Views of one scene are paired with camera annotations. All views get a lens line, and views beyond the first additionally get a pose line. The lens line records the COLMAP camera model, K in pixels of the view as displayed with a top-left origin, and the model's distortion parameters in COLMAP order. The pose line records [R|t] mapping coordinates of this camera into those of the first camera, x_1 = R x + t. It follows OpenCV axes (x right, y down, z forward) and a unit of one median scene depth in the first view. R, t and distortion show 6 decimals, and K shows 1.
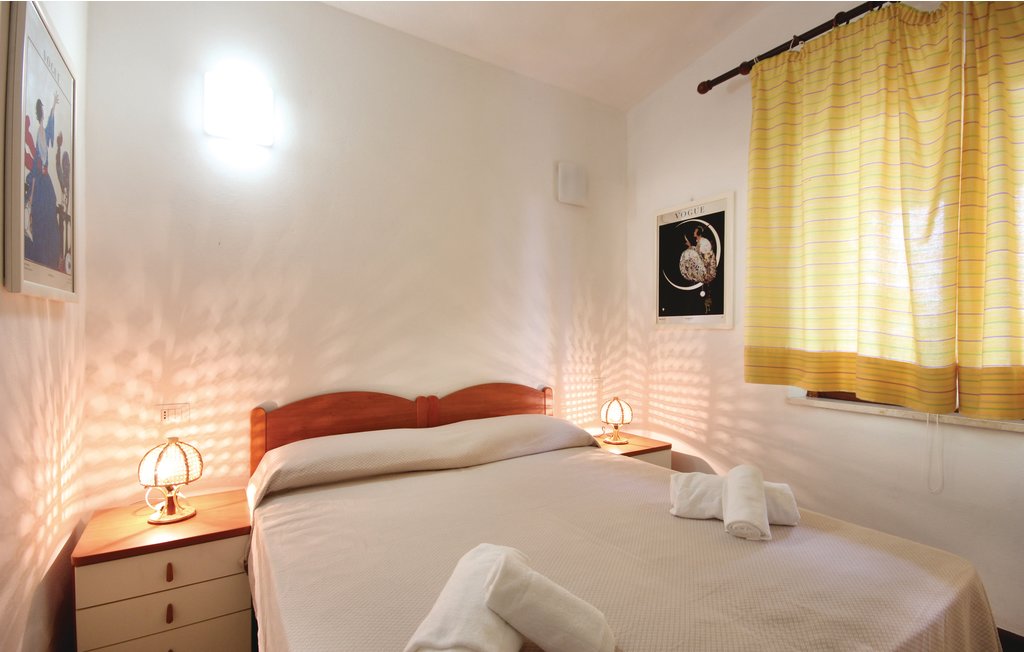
lens RADIAL K [[482.3, 0, 508.7], [0, 482.3, 337.5], [0, 0, 1]] dist [0.000633, 0.000124]
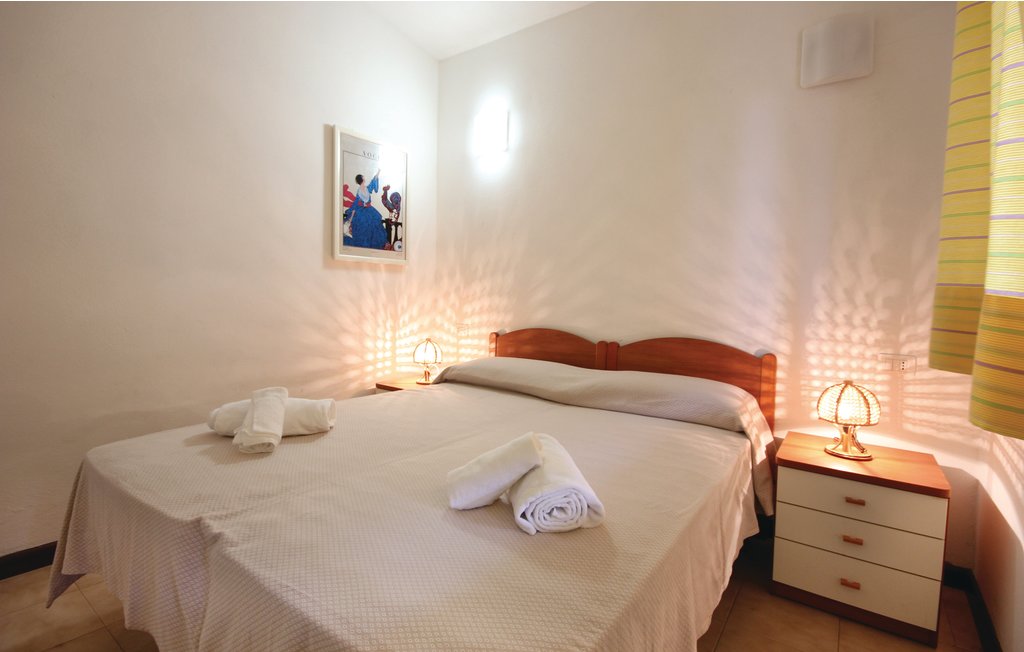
lens RADIAL K [[476.7, 0, 510.4], [0, 476.7, 316.7], [0, 0, 1]] dist [0.001525, 0.000046]
pose [[0.361445, 0.042593, -0.931420, 0.755636], [-0.027896, 0.999003, 0.034858, 0.041182], [0.931976, 0.013384, 0.362272, 0.462741]]
